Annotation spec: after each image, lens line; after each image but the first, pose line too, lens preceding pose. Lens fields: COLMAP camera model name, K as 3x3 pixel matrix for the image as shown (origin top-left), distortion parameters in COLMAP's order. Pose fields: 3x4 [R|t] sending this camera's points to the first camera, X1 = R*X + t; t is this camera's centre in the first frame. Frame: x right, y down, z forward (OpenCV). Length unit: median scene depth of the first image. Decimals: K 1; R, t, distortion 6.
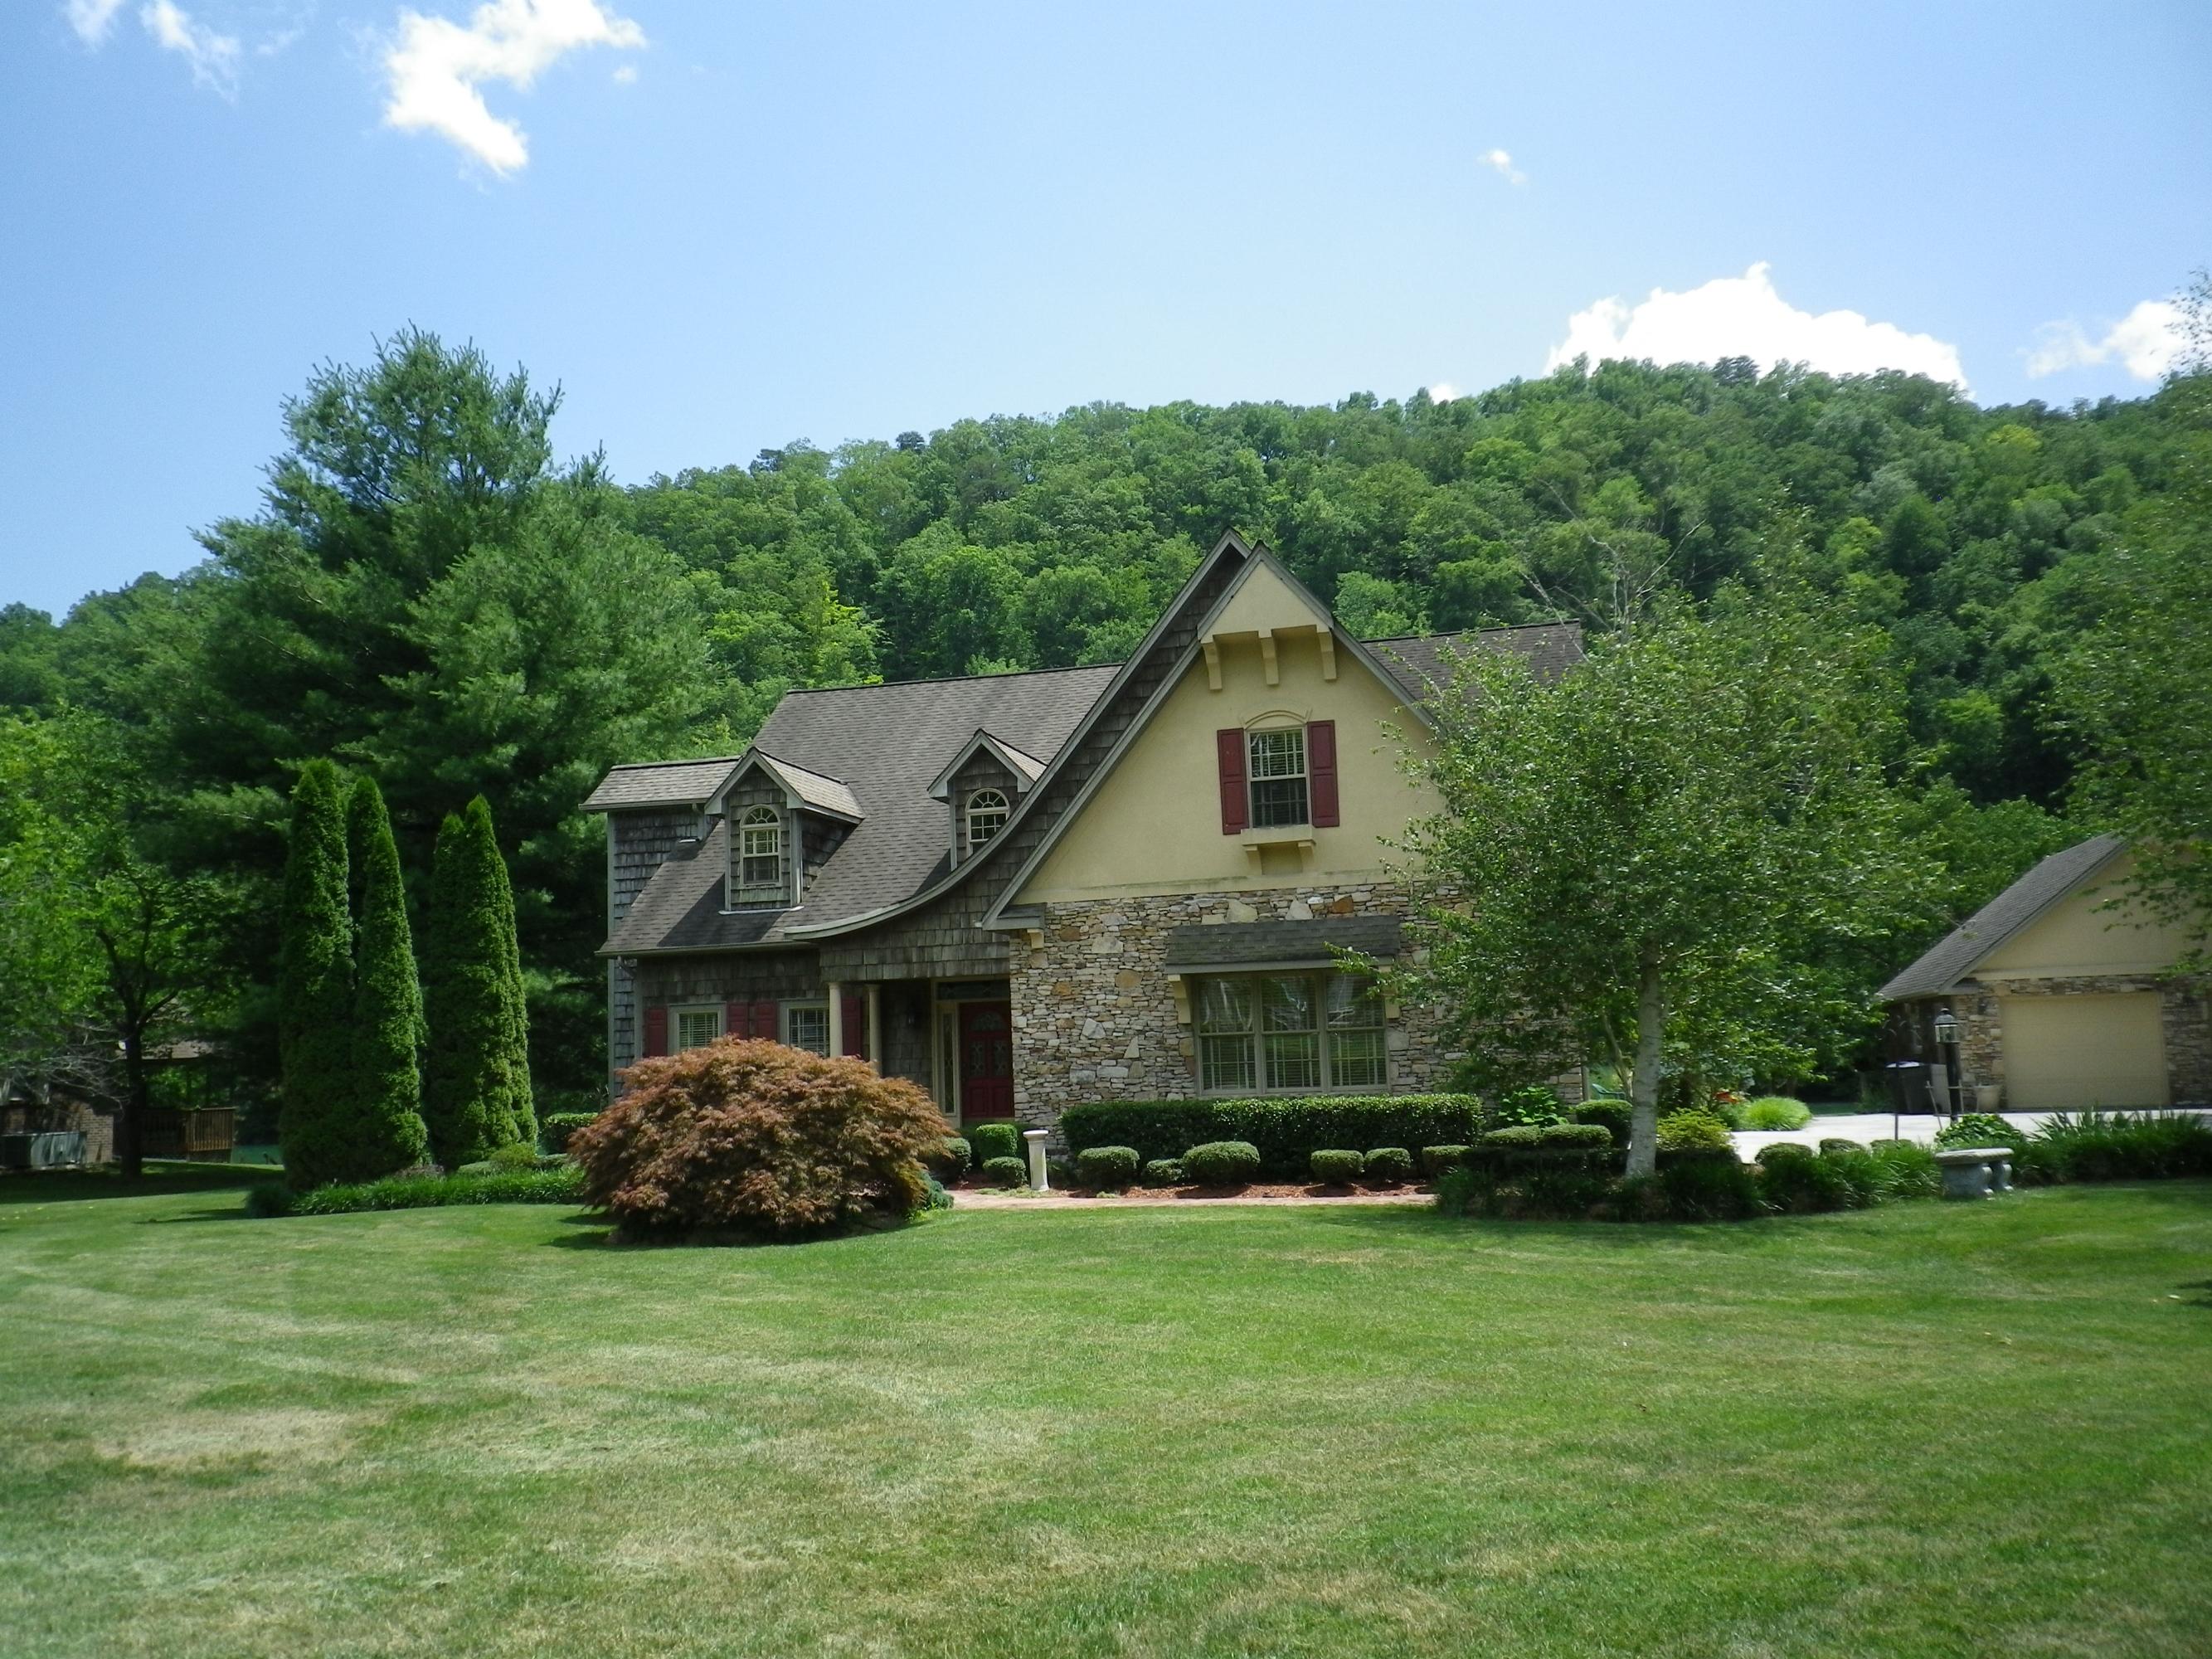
lens RADIAL K [[1872.3, 0, 1085.8], [0, 1872.3, 819.4], [0, 0, 1]] dist [-0.007861, 0.002481]
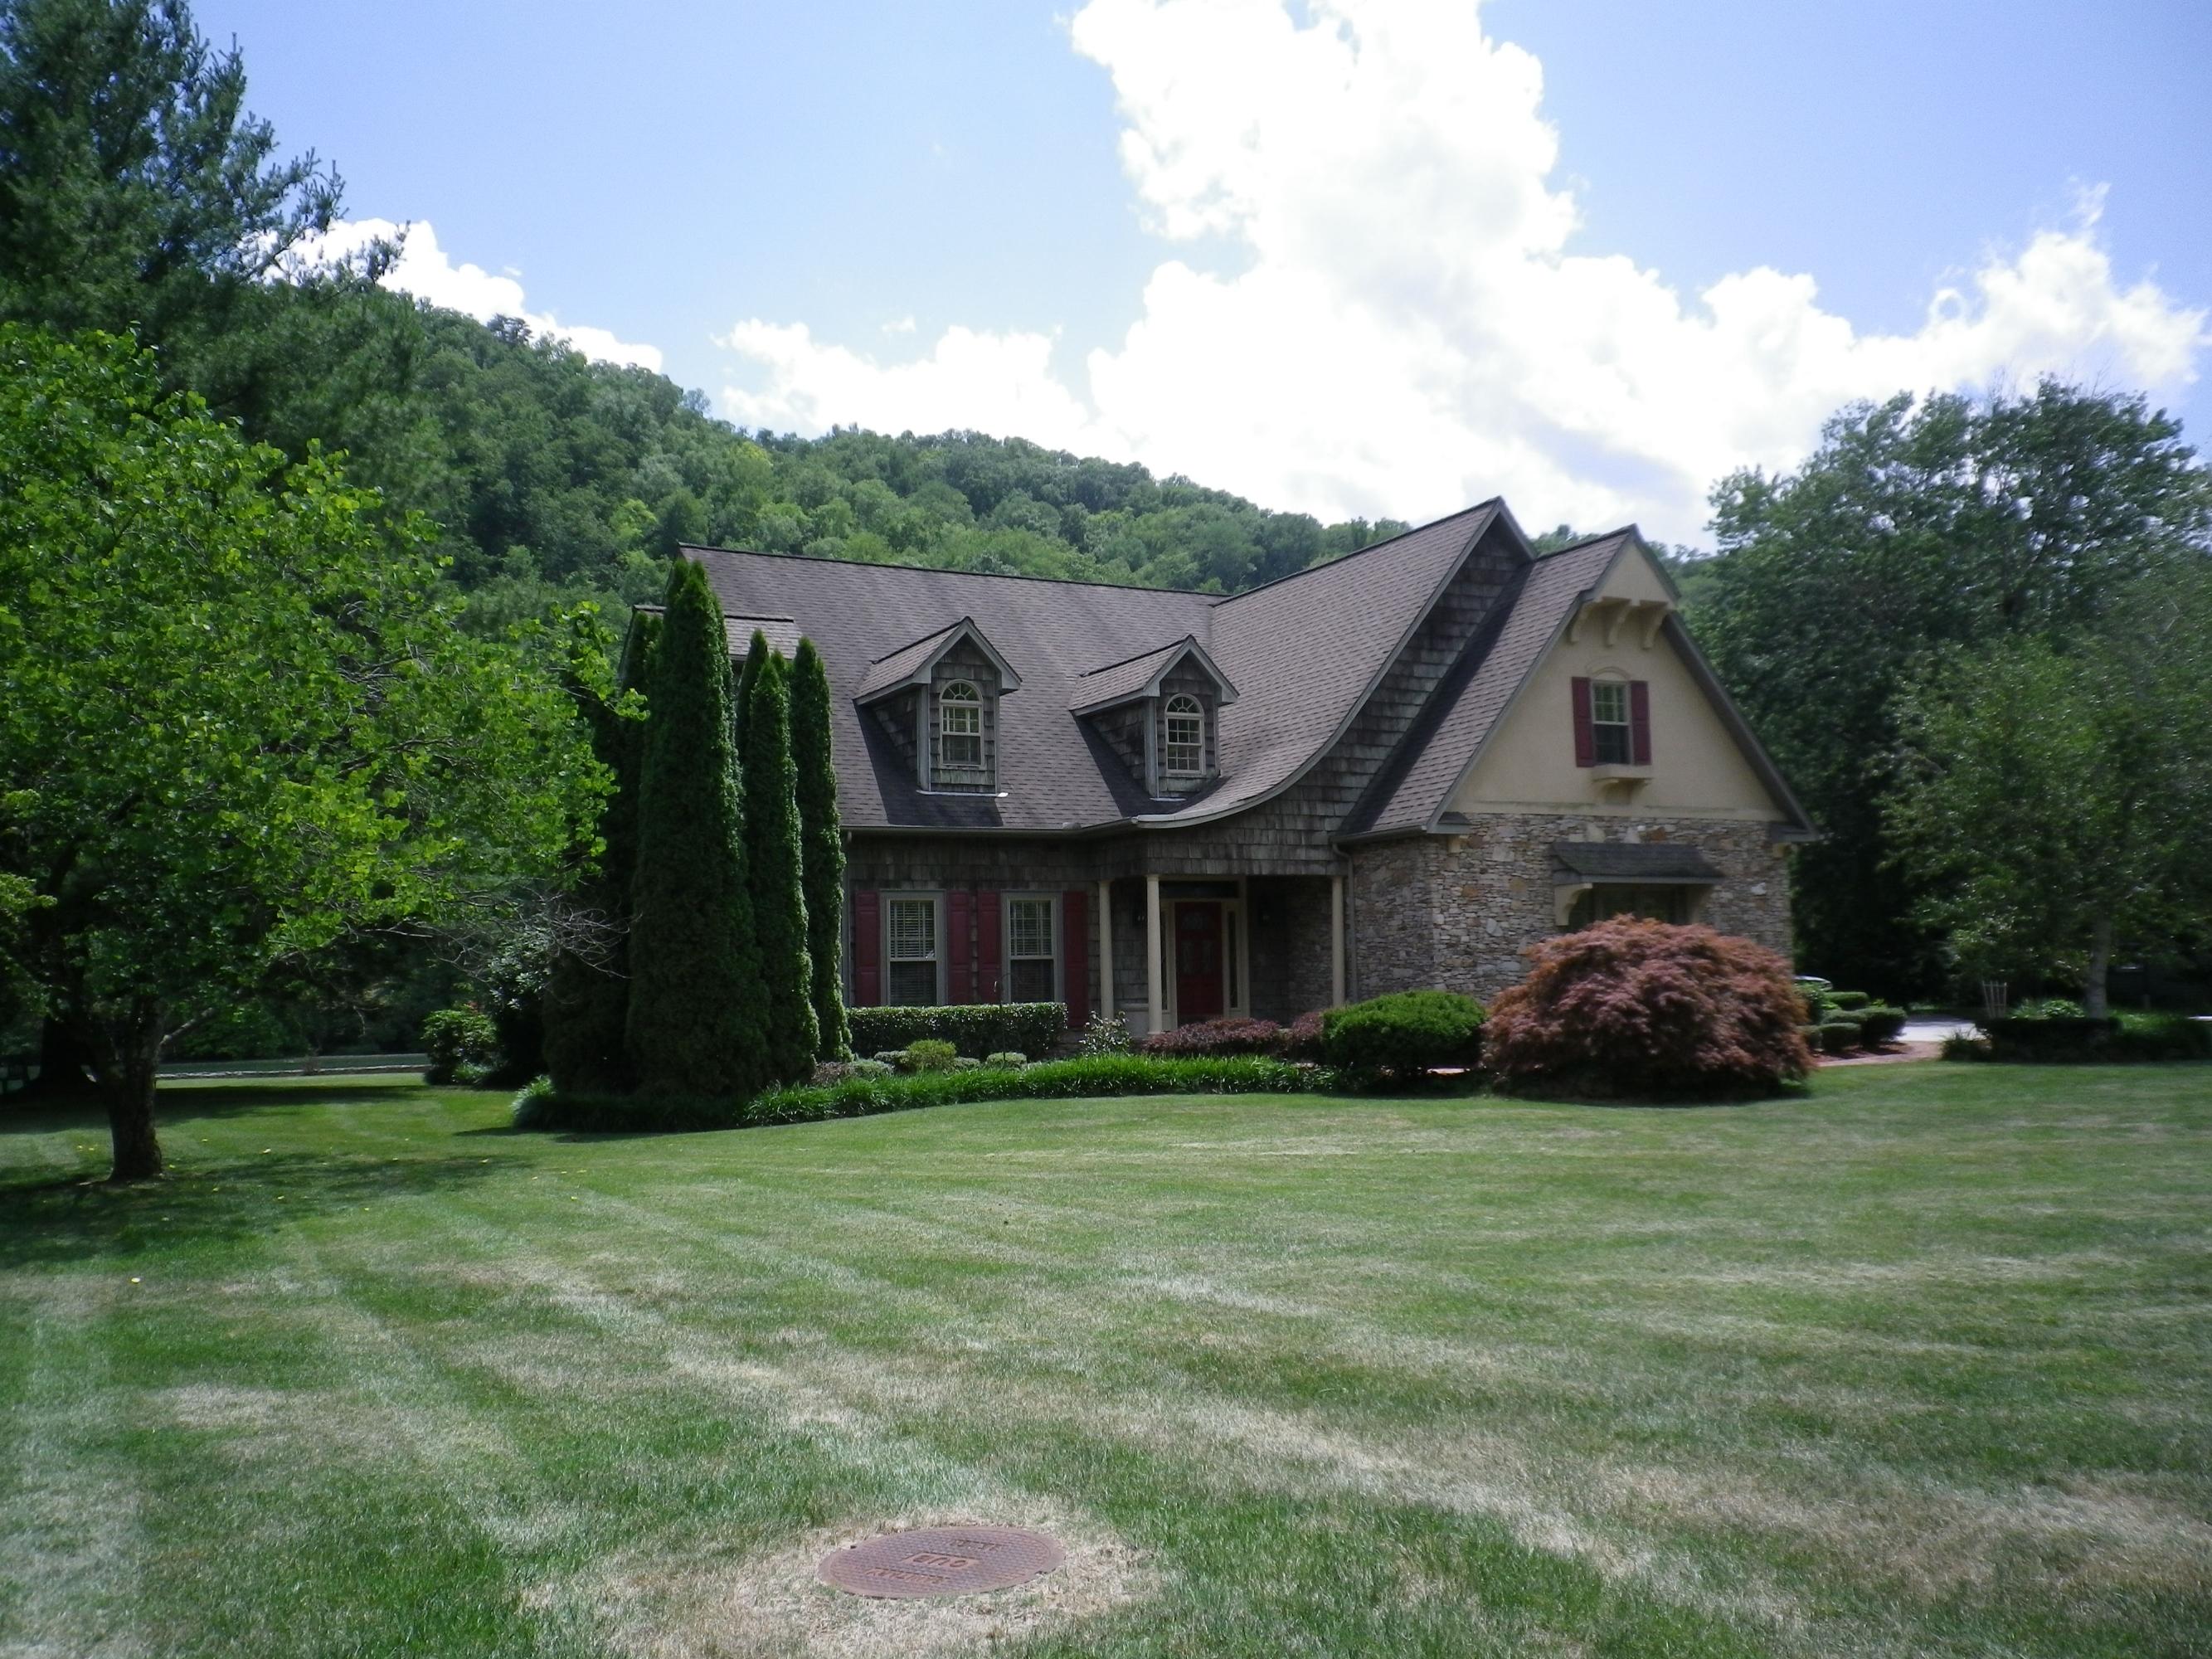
lens RADIAL K [[1872.3, 0, 1114.5], [0, 1872.3, 765.4], [0, 0, 1]] dist [-0.007861, 0.002481]
pose [[0.731046, 0.096431, 0.675480, -0.741956], [-0.091941, 0.994856, -0.042520, 0.066887], [-0.676106, -0.031020, 0.736151, 0.265496]]
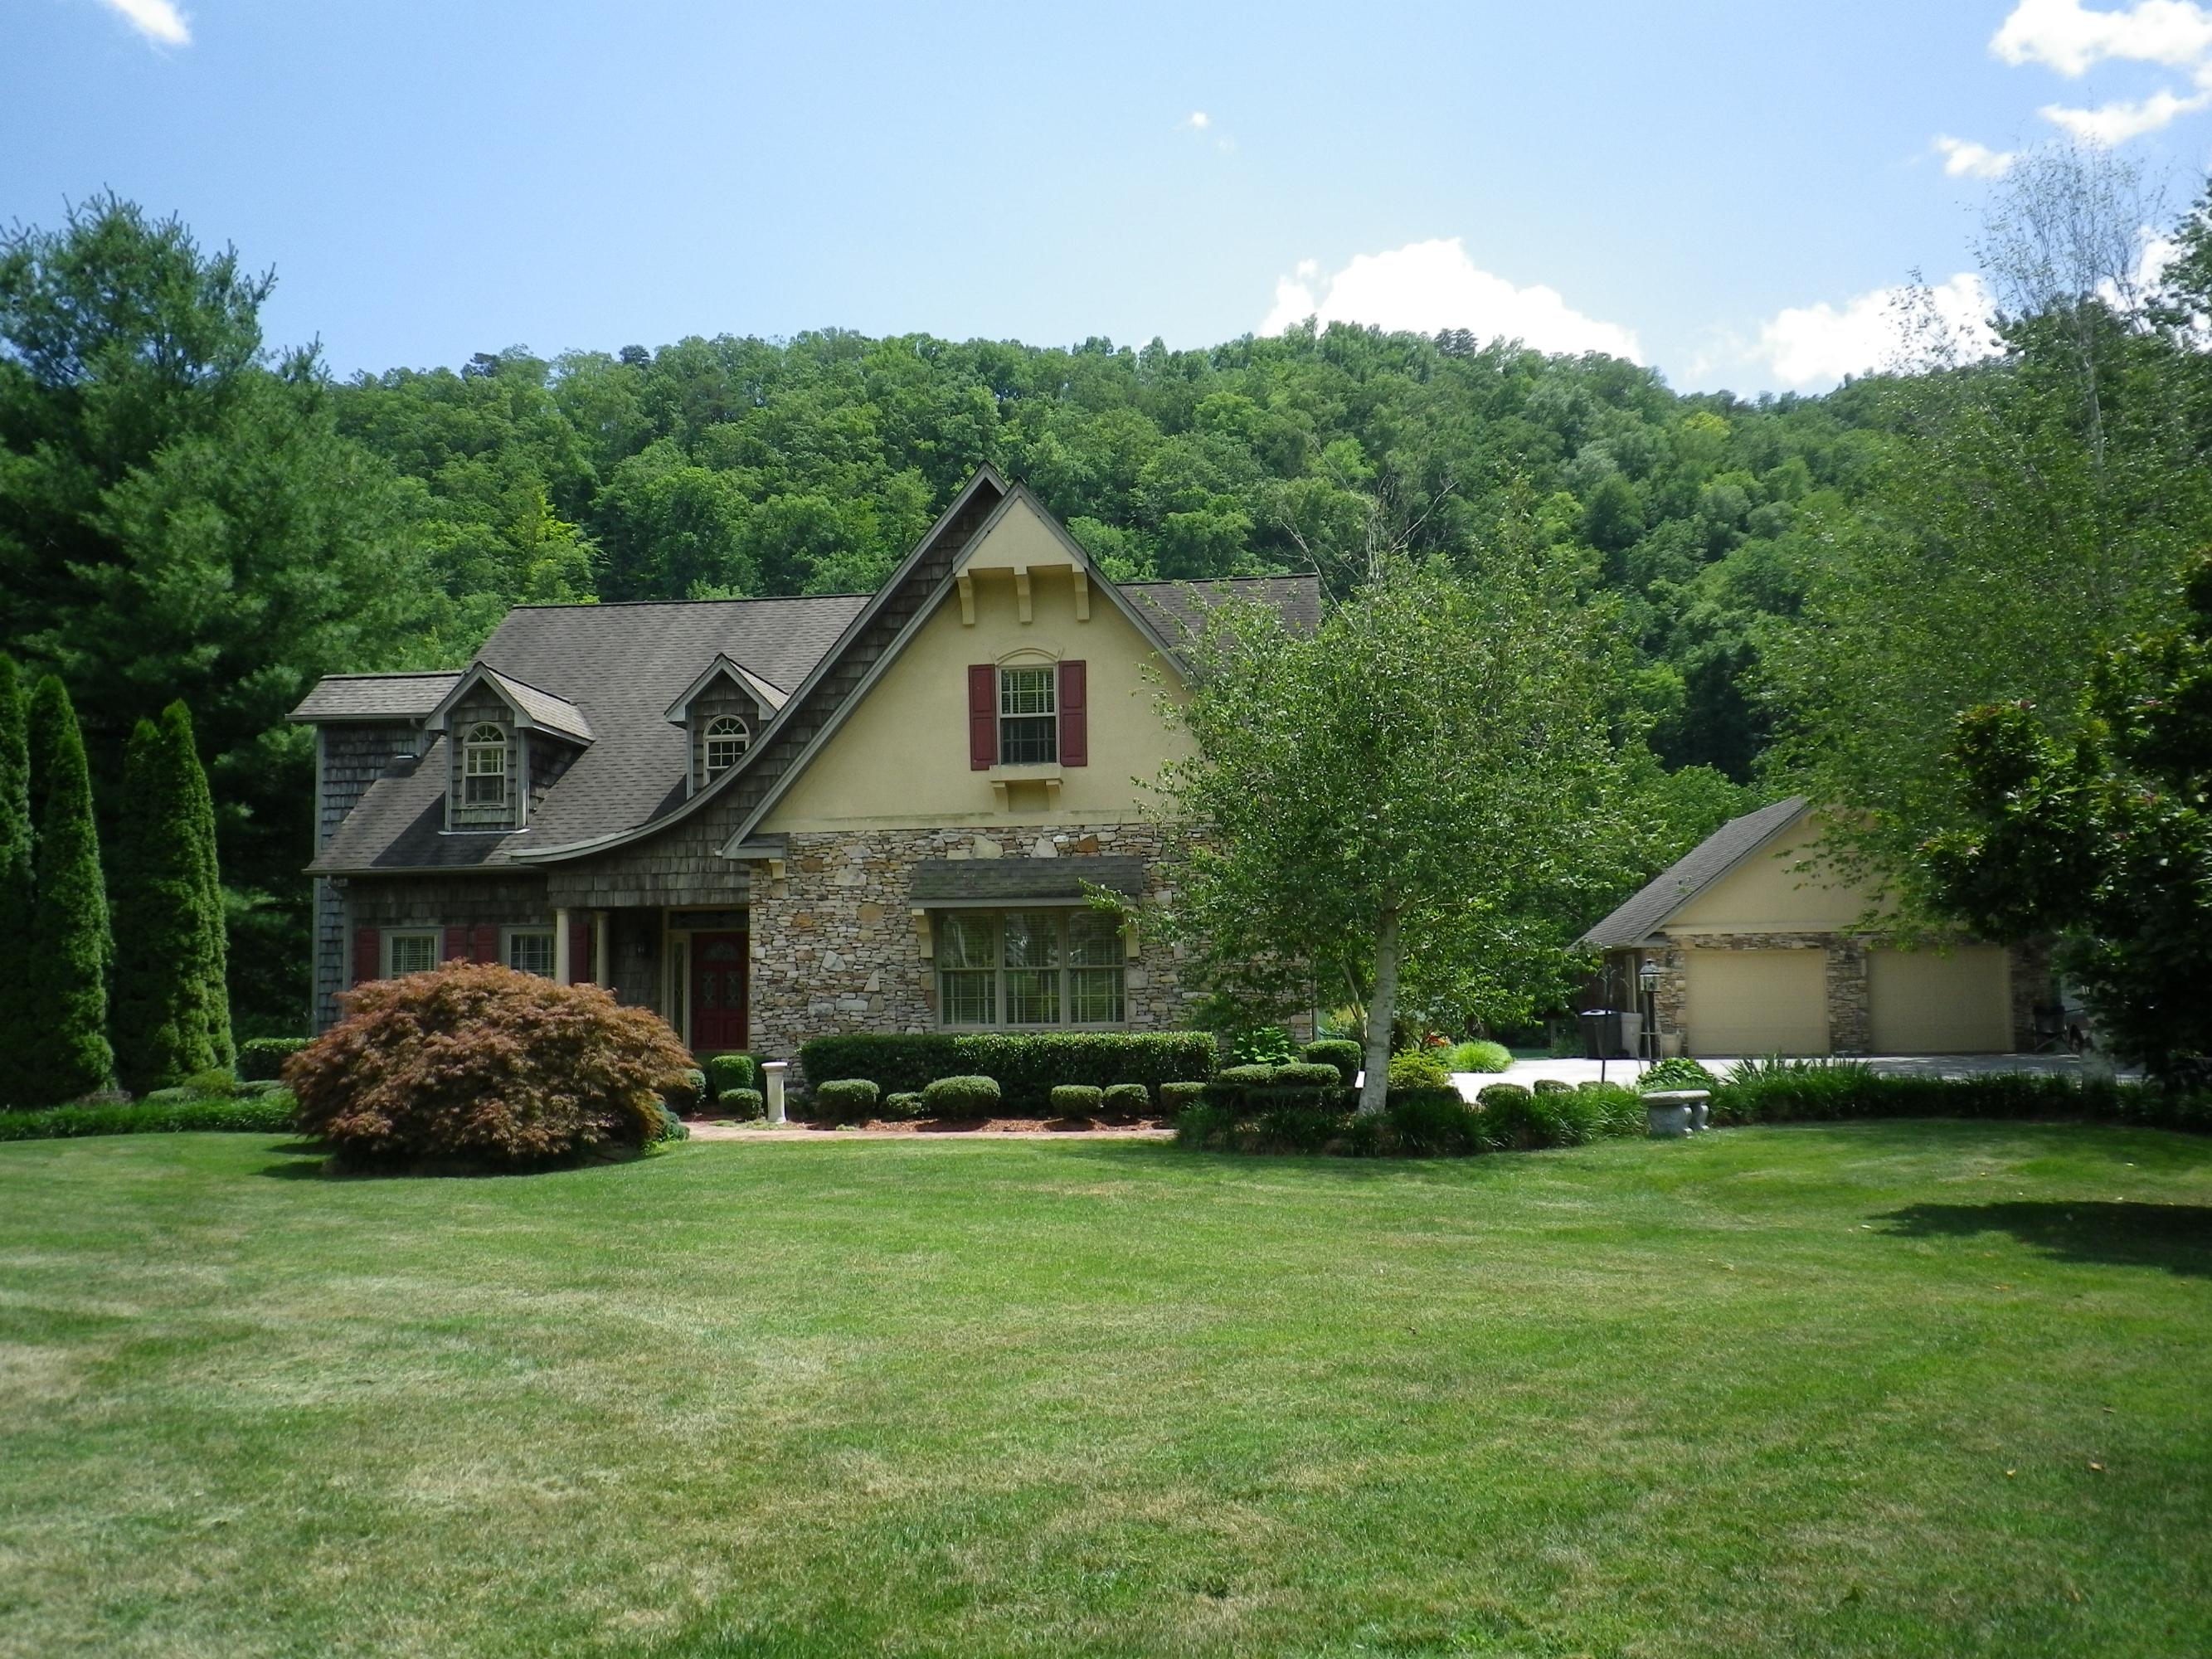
lens RADIAL K [[1872.3, 0, 1087.9], [0, 1872.3, 815.1], [0, 0, 1]] dist [-0.007861, 0.002481]
pose [[0.987920, 0.033202, 0.151364, -0.012384], [-0.037790, 0.998906, 0.027534, 0.001677], [-0.150285, -0.032922, 0.988094, 0.002253]]
